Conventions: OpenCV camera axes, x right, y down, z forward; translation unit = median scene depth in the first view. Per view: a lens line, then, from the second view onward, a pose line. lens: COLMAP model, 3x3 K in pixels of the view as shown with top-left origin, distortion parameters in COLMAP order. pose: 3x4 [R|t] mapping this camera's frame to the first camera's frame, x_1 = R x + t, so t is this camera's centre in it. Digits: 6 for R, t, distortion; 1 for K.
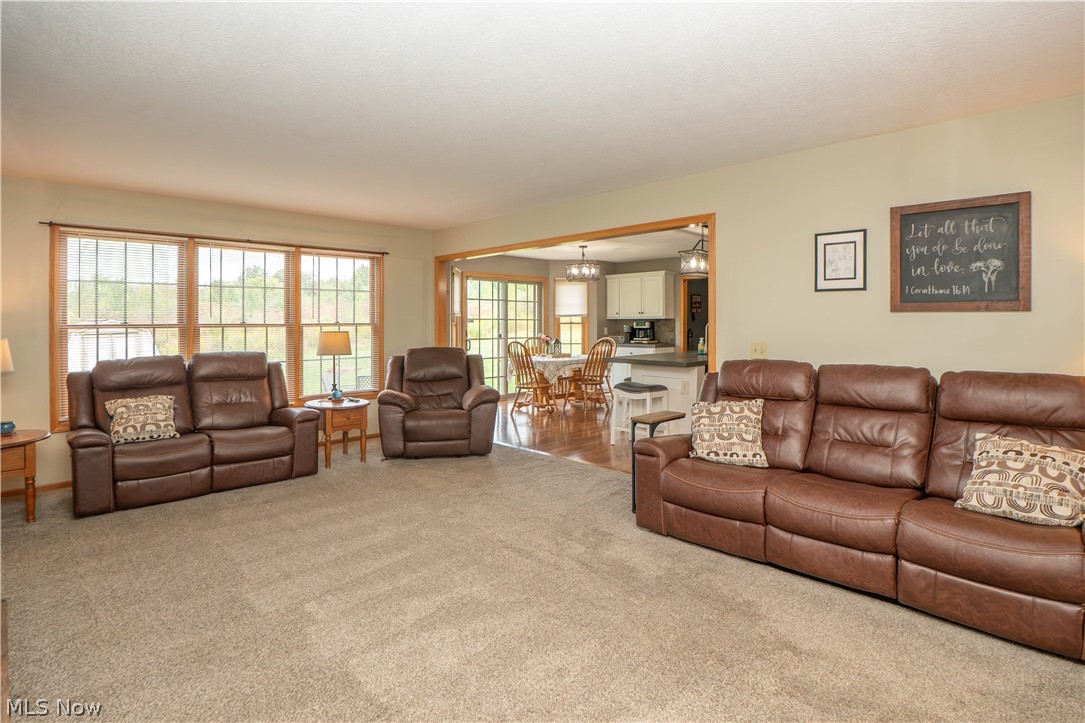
lens RADIAL K [[543.6, 0, 525.9], [0, 543.6, 326.5], [0, 0, 1]] dist [-0.031308, -0.000441]
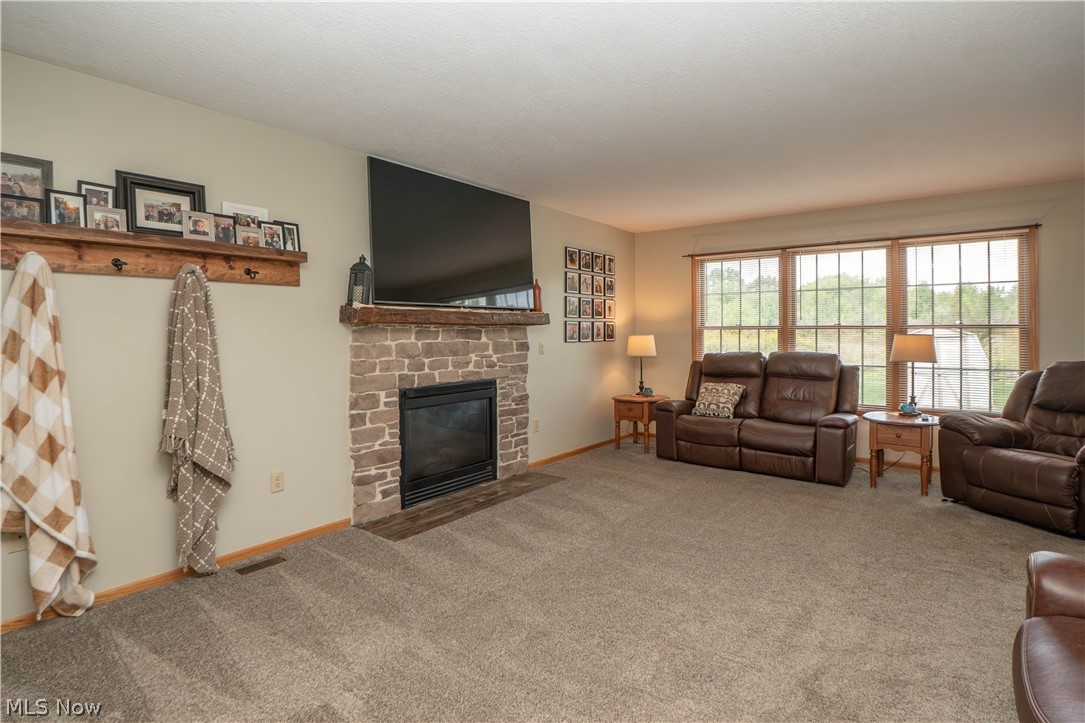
lens RADIAL K [[543.6, 0, 525.9], [0, 543.6, 326.5], [0, 0, 1]] dist [-0.031308, -0.000441]
pose [[0.135177, -0.001572, -0.990820, 0.414941], [-0.007612, 0.999968, -0.002625, 0.003868], [0.990792, 0.007897, 0.135160, 0.306874]]
